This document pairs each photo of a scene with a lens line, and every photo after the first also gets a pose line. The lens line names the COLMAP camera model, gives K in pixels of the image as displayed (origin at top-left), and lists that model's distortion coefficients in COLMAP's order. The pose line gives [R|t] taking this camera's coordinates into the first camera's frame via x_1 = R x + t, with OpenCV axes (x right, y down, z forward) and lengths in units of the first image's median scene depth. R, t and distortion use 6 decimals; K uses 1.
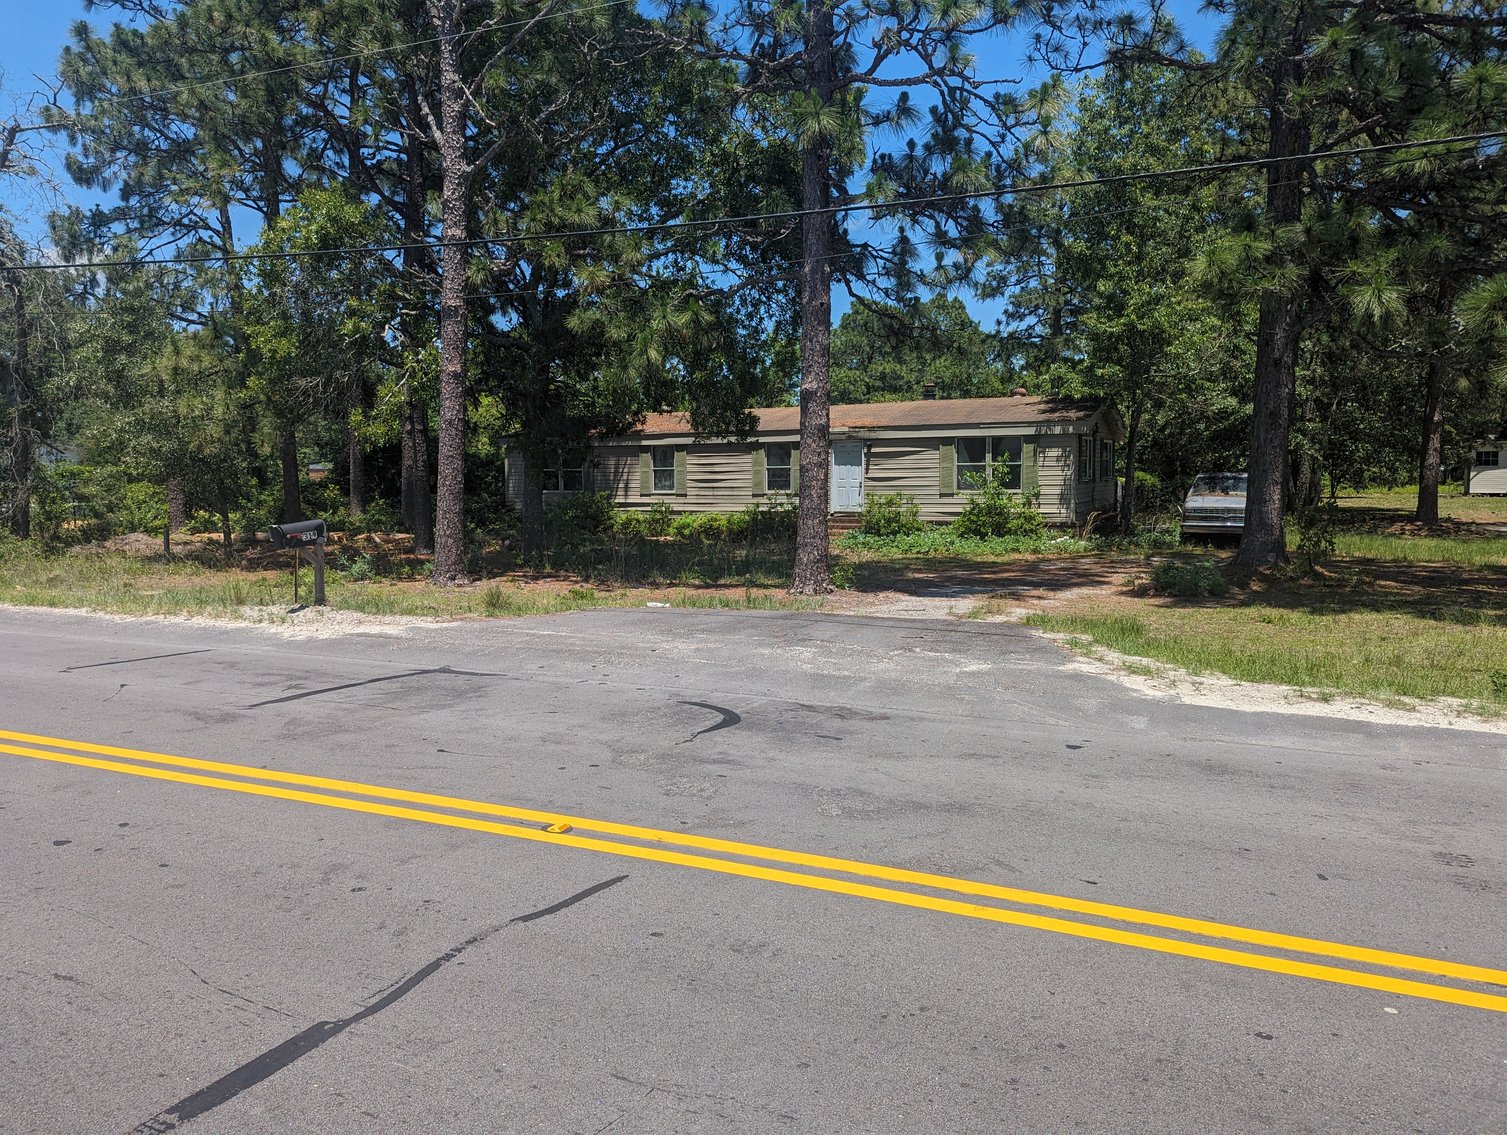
lens RADIAL K [[1057.6, 0, 743.6], [0, 1057.6, 567.6], [0, 0, 1]] dist [0.033265, -0.012509]
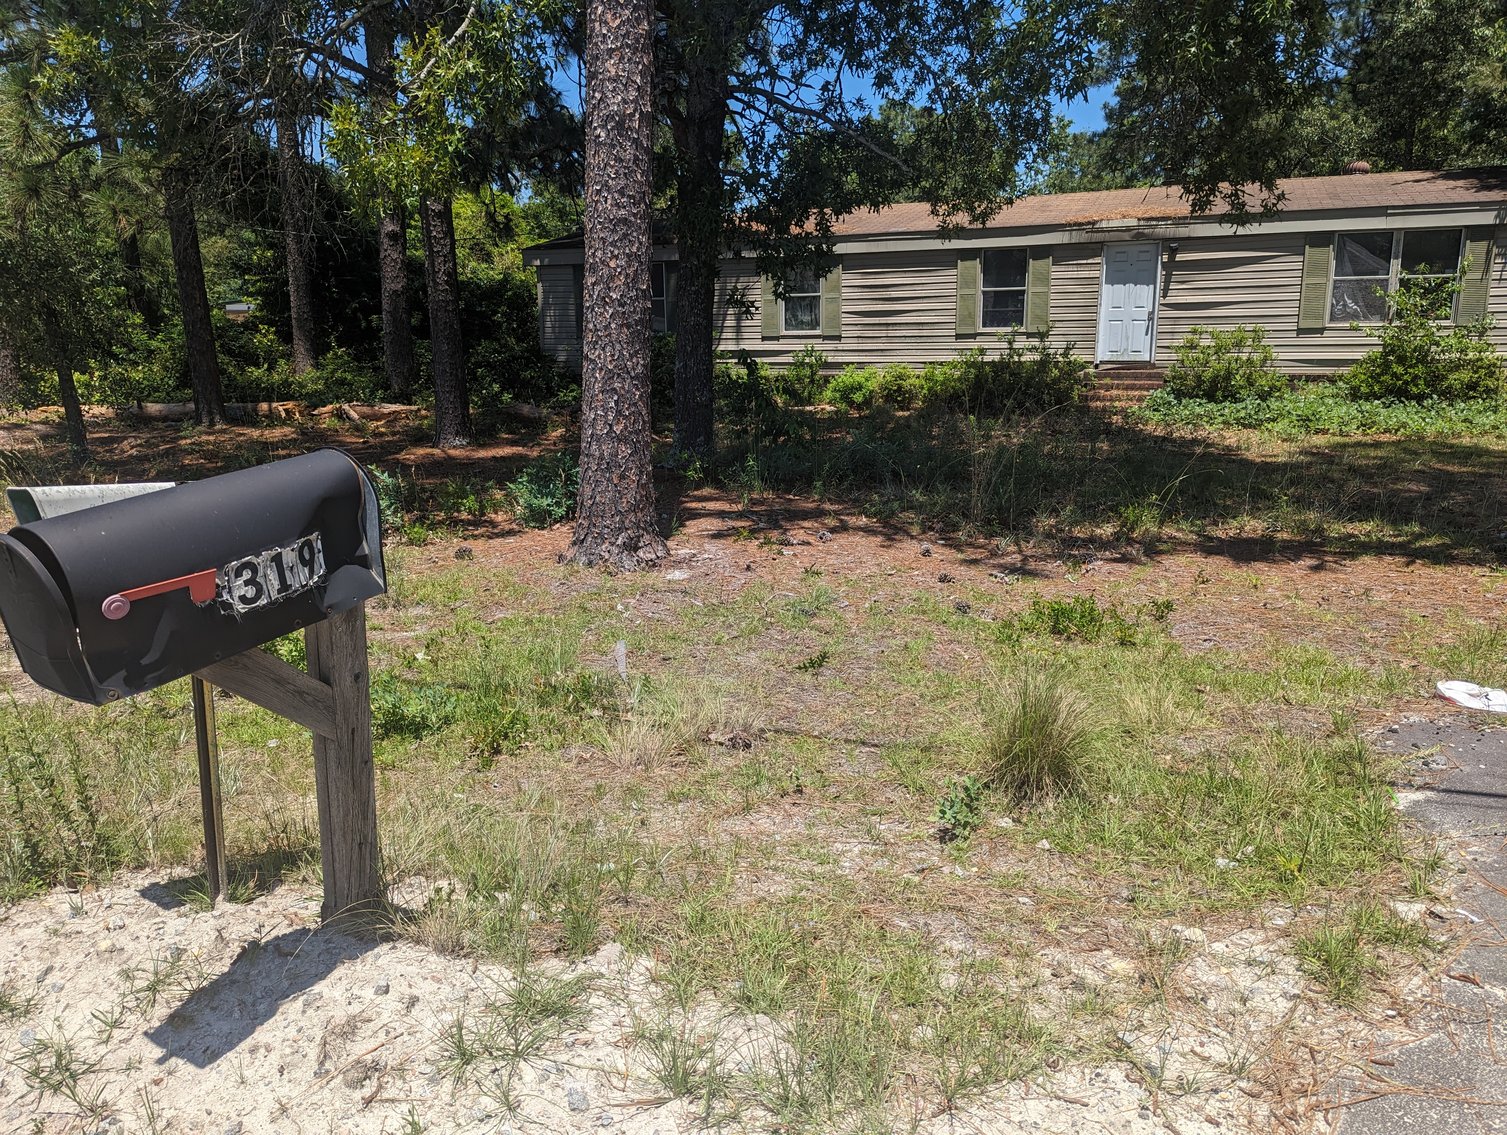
lens RADIAL K [[1057.6, 0, 761.6], [0, 1057.6, 560.9], [0, 0, 1]] dist [0.033265, -0.012509]
pose [[0.997610, -0.020412, 0.066010, -0.155065], [0.011408, 0.990915, 0.134007, -0.022278], [-0.068146, -0.132934, 0.988779, 0.374771]]
